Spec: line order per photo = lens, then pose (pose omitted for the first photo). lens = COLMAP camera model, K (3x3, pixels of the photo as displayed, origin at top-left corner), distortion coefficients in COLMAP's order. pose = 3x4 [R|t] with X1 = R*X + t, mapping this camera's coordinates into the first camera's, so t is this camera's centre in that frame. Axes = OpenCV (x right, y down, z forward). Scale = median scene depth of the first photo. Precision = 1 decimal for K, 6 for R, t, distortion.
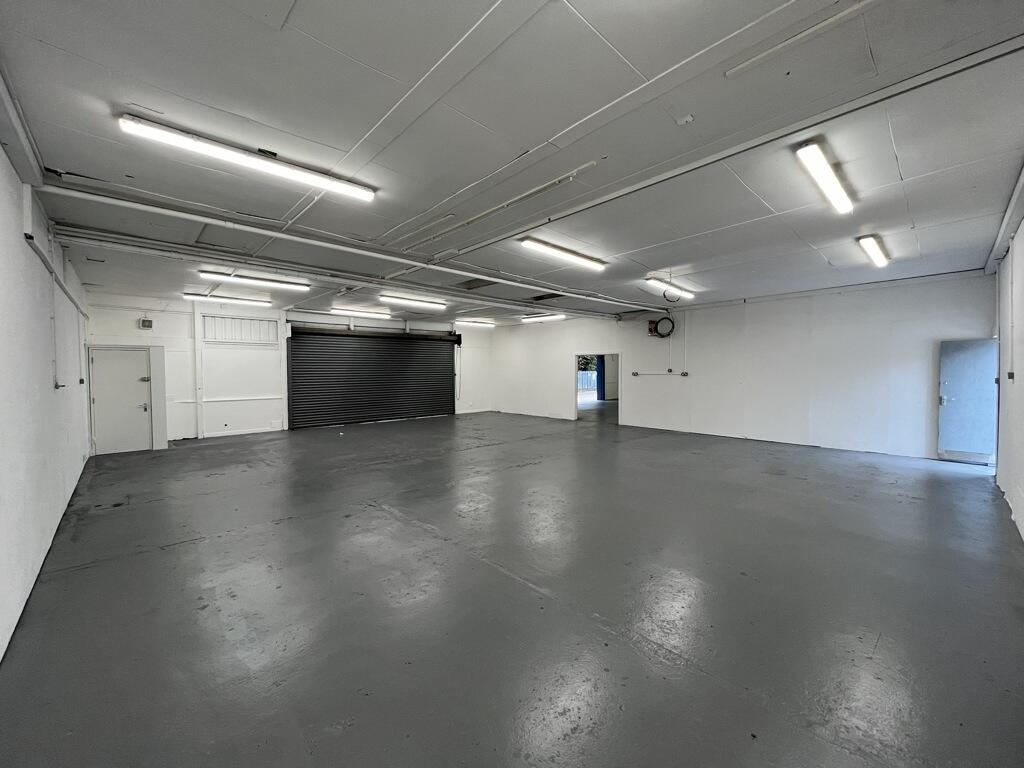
lens RADIAL K [[413.7, 0, 509.0], [0, 413.7, 381.4], [0, 0, 1]] dist [-0.004410, 0.001350]
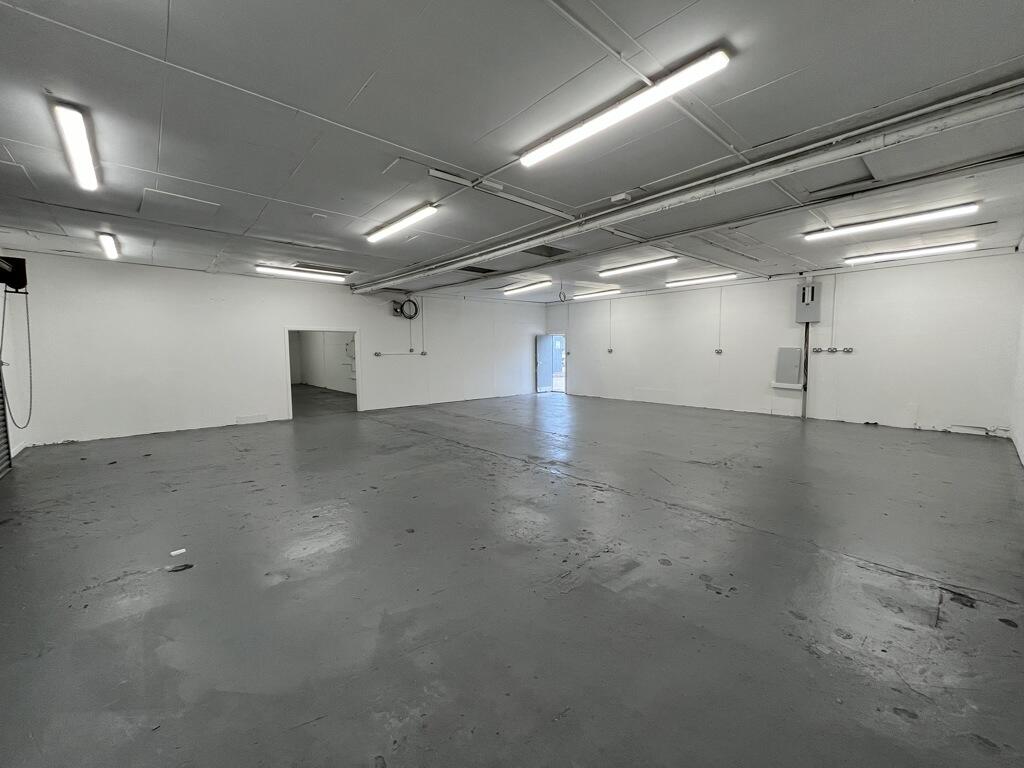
lens RADIAL K [[413.7, 0, 511.5], [0, 413.7, 381.7], [0, 0, 1]] dist [-0.004410, 0.001350]
pose [[0.024932, -0.073679, 0.996970, -0.649775], [0.035499, 0.996717, 0.072772, -0.013842], [-0.999059, 0.033577, 0.027466, 0.687109]]
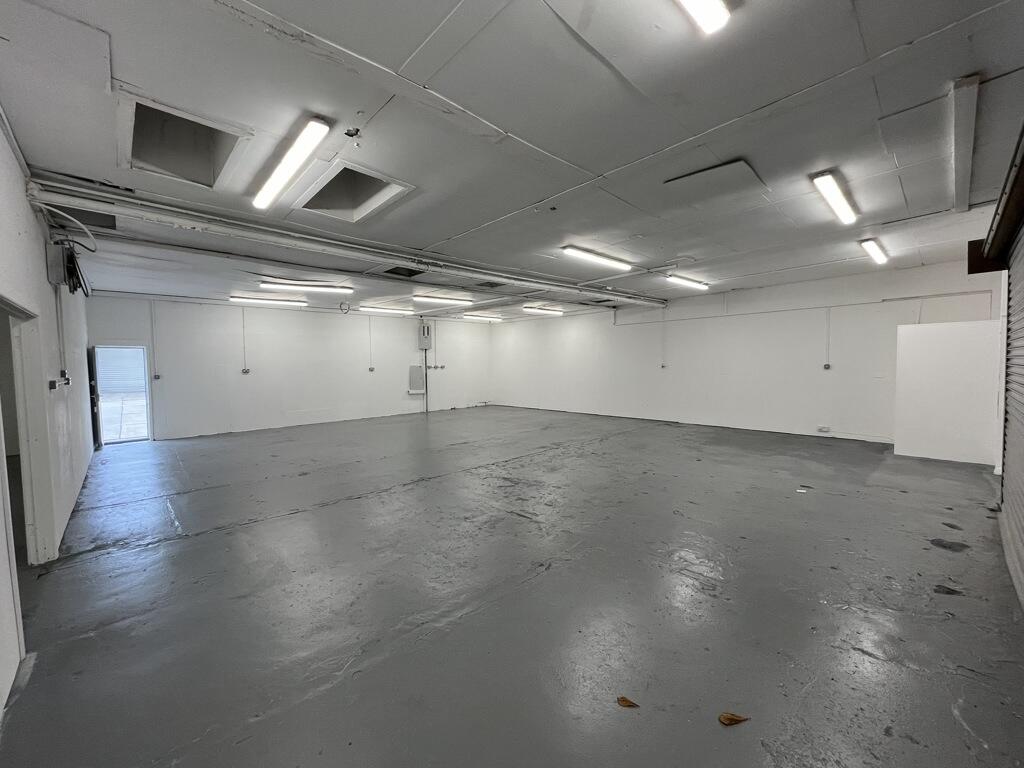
lens RADIAL K [[413.7, 0, 505.2], [0, 413.7, 382.7], [0, 0, 1]] dist [-0.004410, 0.001350]
pose [[-0.999813, 0.018281, 0.006321, -0.062177], [0.018707, 0.996954, 0.075721, -0.039326], [-0.004918, 0.075825, -0.997109, 1.370051]]
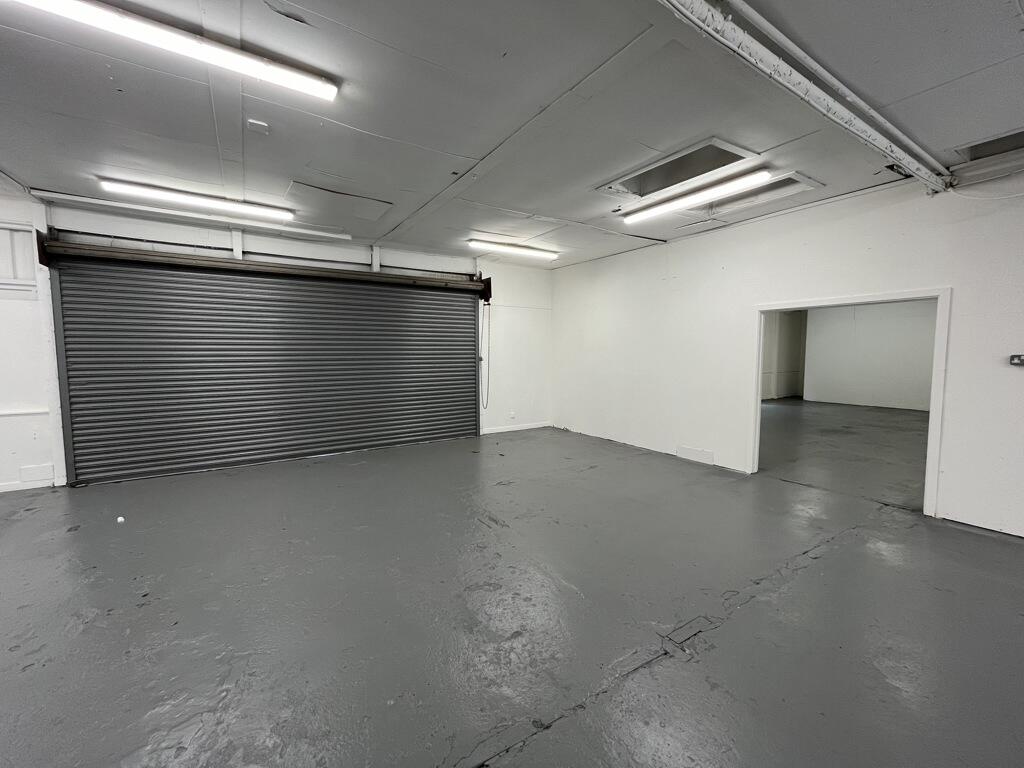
lens RADIAL K [[413.7, 0, 505.5], [0, 413.7, 383.2], [0, 0, 1]] dist [-0.004410, 0.001350]
pose [[0.981158, 0.014421, -0.192668, -0.000346], [-0.005714, 0.998940, 0.045670, -0.012404], [0.193123, -0.043709, 0.980201, 0.662225]]
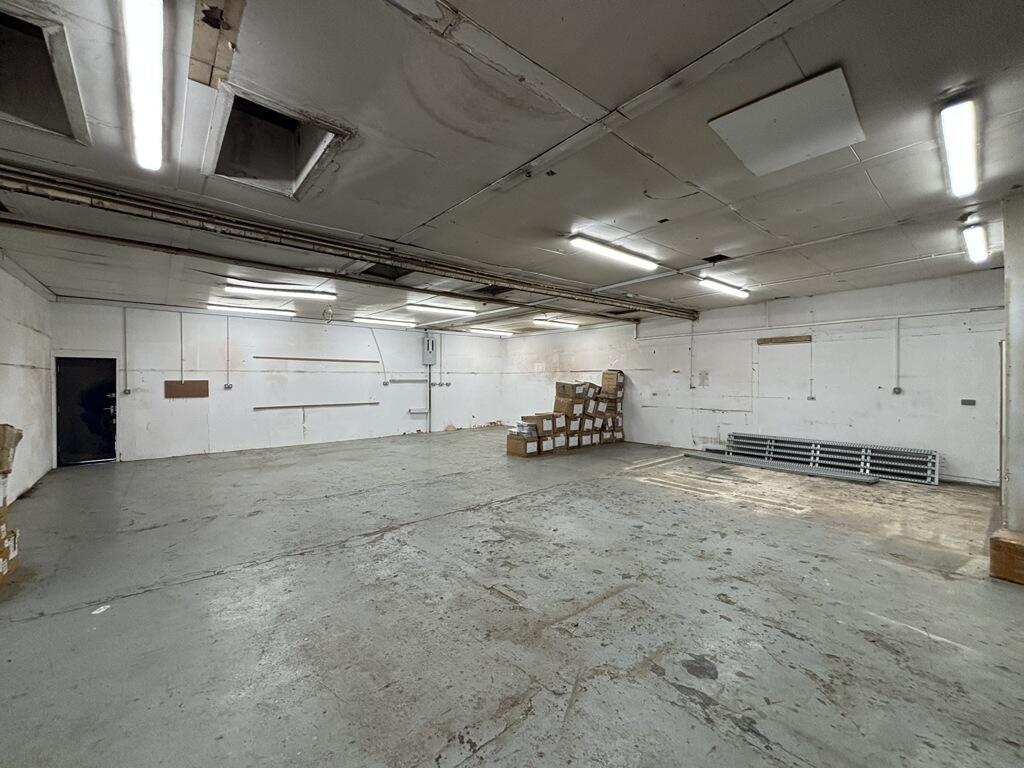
lens RADIAL K [[413.8, 0, 508.1], [0, 413.8, 382.2], [0, 0, 1]] dist [0.002545, -0.001559]
pose [[-0.998807, 0.006572, 0.048390, -0.090444], [0.008191, 0.999411, 0.033328, -0.038104], [-0.048142, 0.033685, -0.998272, 1.264246]]
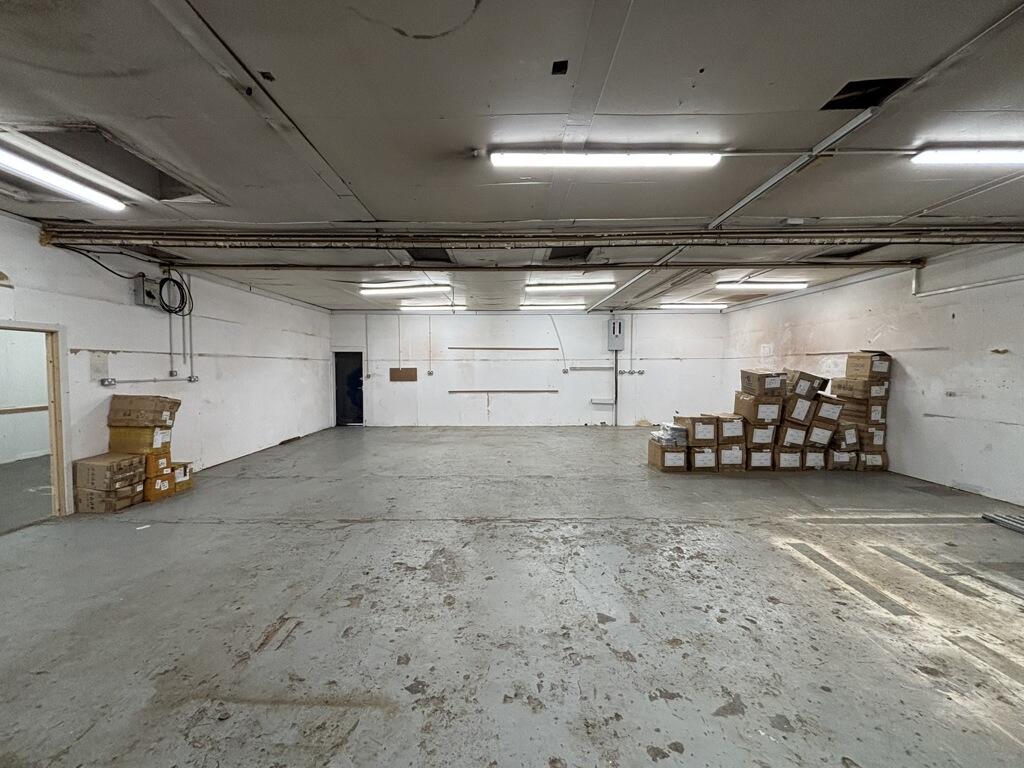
lens RADIAL K [[413.8, 0, 507.9], [0, 413.8, 382.0], [0, 0, 1]] dist [0.002545, -0.001559]
pose [[-0.730858, -0.017805, 0.682297, -0.321145], [0.024211, 0.998354, 0.051988, -0.031497], [-0.682100, 0.054515, -0.729224, 1.058269]]
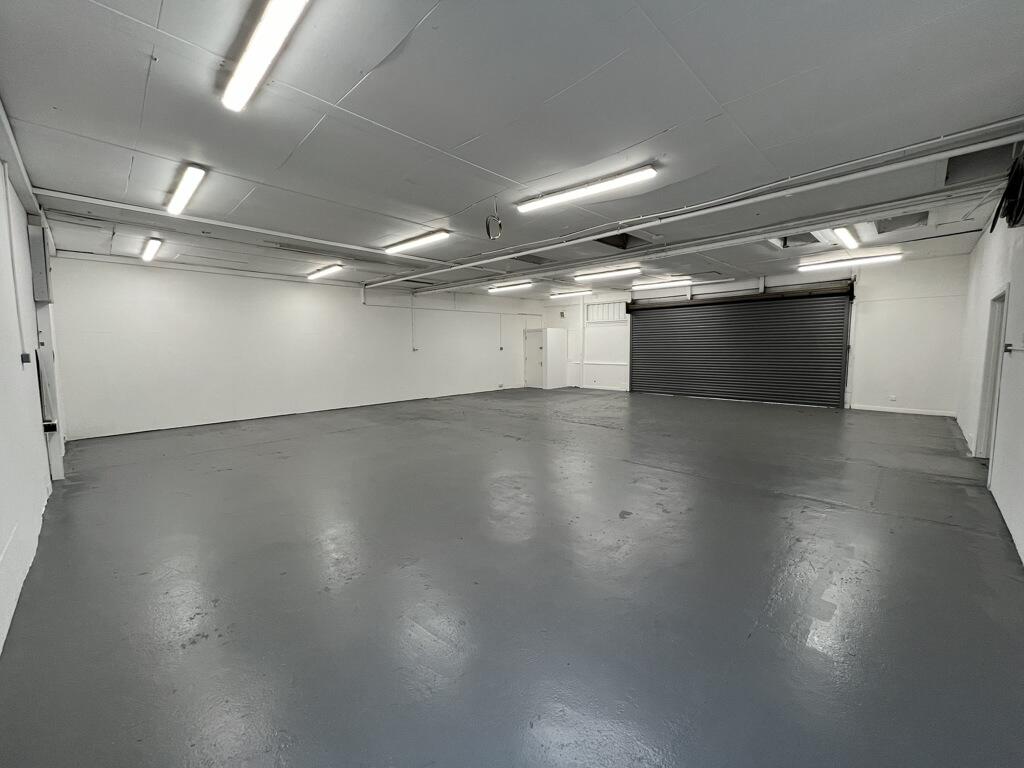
lens RADIAL K [[413.7, 0, 510.4], [0, 413.7, 379.1], [0, 0, 1]] dist [-0.004410, 0.001350]
pose [[0.034798, 0.082318, -0.995998, 0.647085], [-0.015933, 0.996521, 0.081805, -0.012487], [0.999267, 0.013022, 0.035989, 0.601676]]
